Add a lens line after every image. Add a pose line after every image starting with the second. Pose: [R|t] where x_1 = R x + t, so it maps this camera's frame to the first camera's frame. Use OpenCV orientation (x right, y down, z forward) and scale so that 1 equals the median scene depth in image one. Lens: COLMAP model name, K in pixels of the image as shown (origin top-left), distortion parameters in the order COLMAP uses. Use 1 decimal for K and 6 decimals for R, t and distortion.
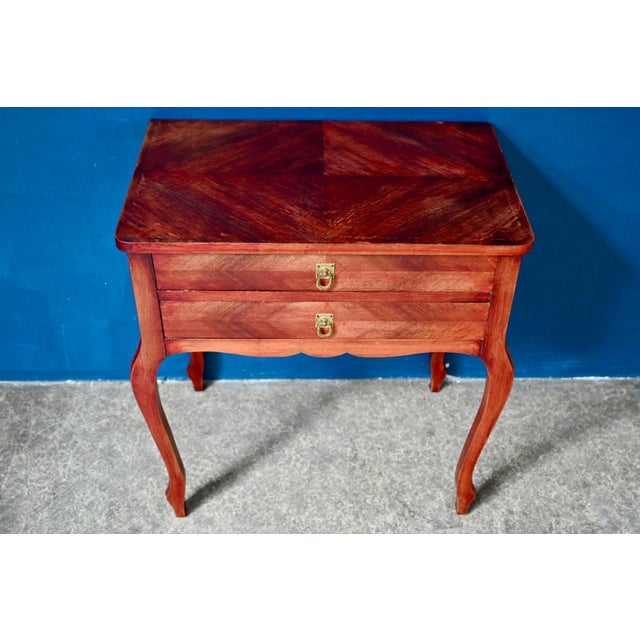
lens RADIAL K [[784.8, 0, 318.2], [0, 784.8, 313.6], [0, 0, 1]] dist [0.000686, -0.003496]
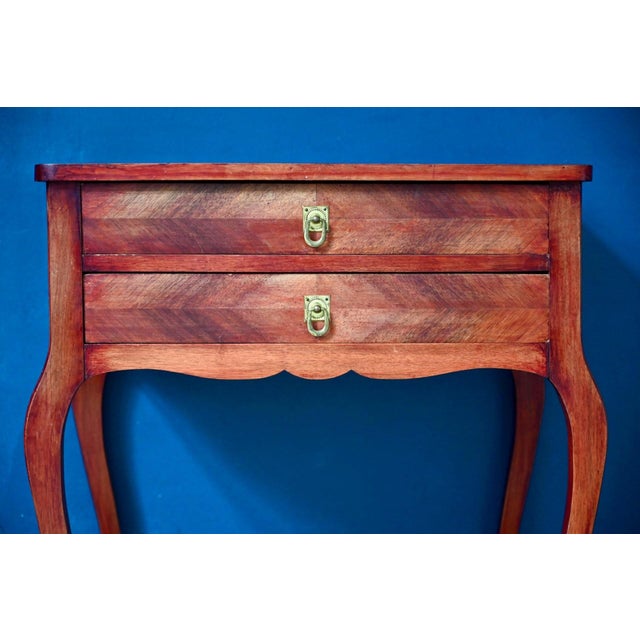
lens RADIAL K [[1223.3, 0, 320.0], [0, 1223.3, 320.0], [0, 0, 1]] dist [-0.007968, -0.023434]
pose [[0.999704, -0.021915, 0.010558, -0.001117], [0.023969, 0.813354, -0.581275, 0.637335], [0.004152, 0.581356, 0.813638, 0.118172]]
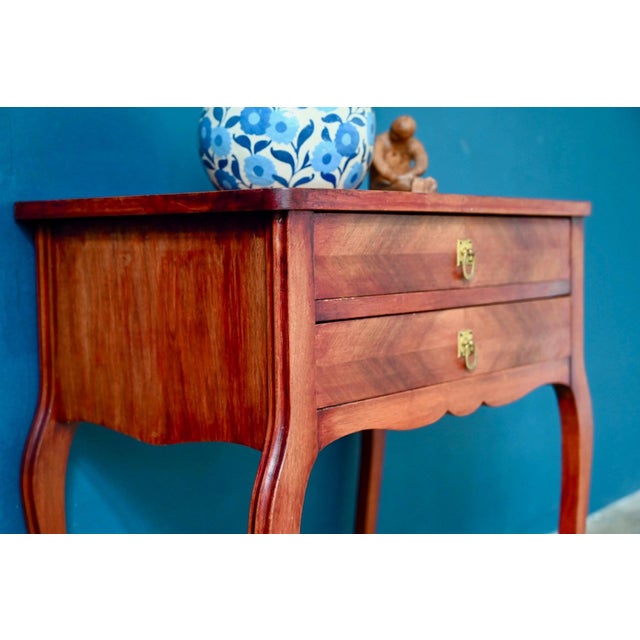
lens RADIAL K [[1009.5, 0, 320.0], [0, 1009.5, 320.0], [0, 0, 1]] dist [0.000859, 0.012796]
pose [[0.648624, -0.088289, 0.755971, -0.725583], [0.512001, 0.785531, -0.347557, 0.230550], [-0.563153, 0.612492, 0.554718, 0.557987]]
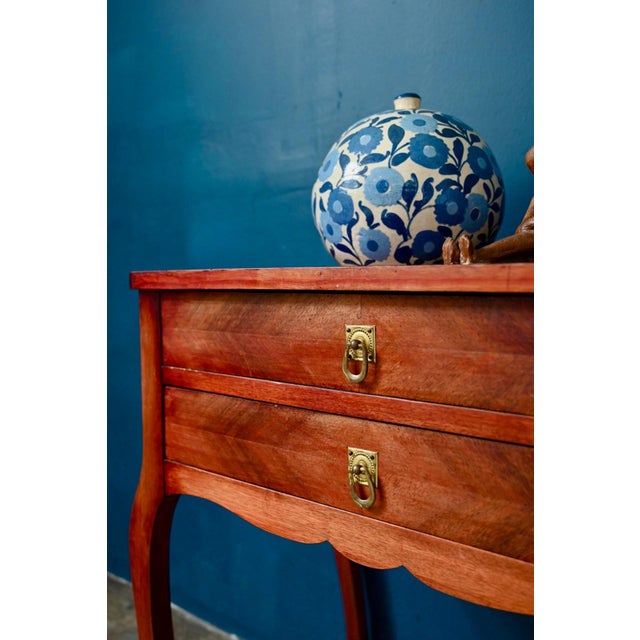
lens RADIAL K [[642.8, 0, 320.0], [0, 642.8, 320.0], [0, 0, 1]] dist [-0.001903, -0.006278]
pose [[0.753531, 0.016216, -0.657212, 0.250261], [-0.407832, 0.795610, -0.447972, 0.126389], [0.515620, 0.605592, 0.606130, 0.667412]]
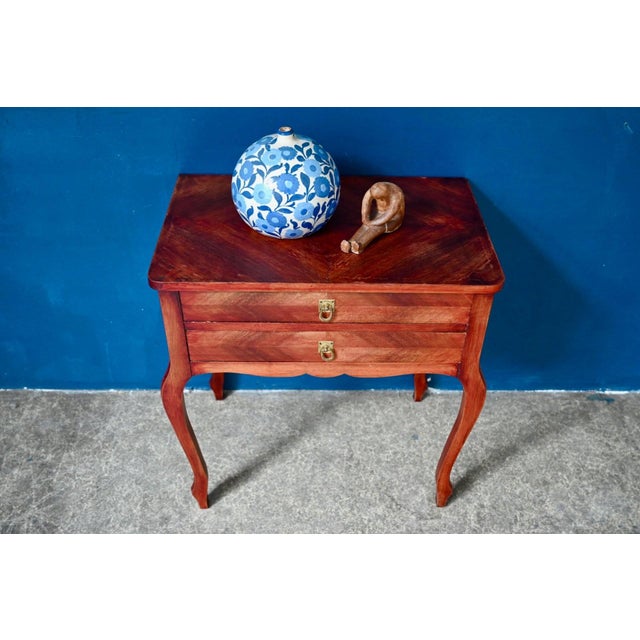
lens RADIAL K [[642.8, 0, 320.0], [0, 642.8, 320.0], [0, 0, 1]] dist [-0.001903, -0.006278]
pose [[0.999966, 0.007476, -0.003343, 0.002200], [-0.007495, 0.999956, -0.005615, -0.025559], [0.003301, 0.005640, 0.999979, 0.034452]]
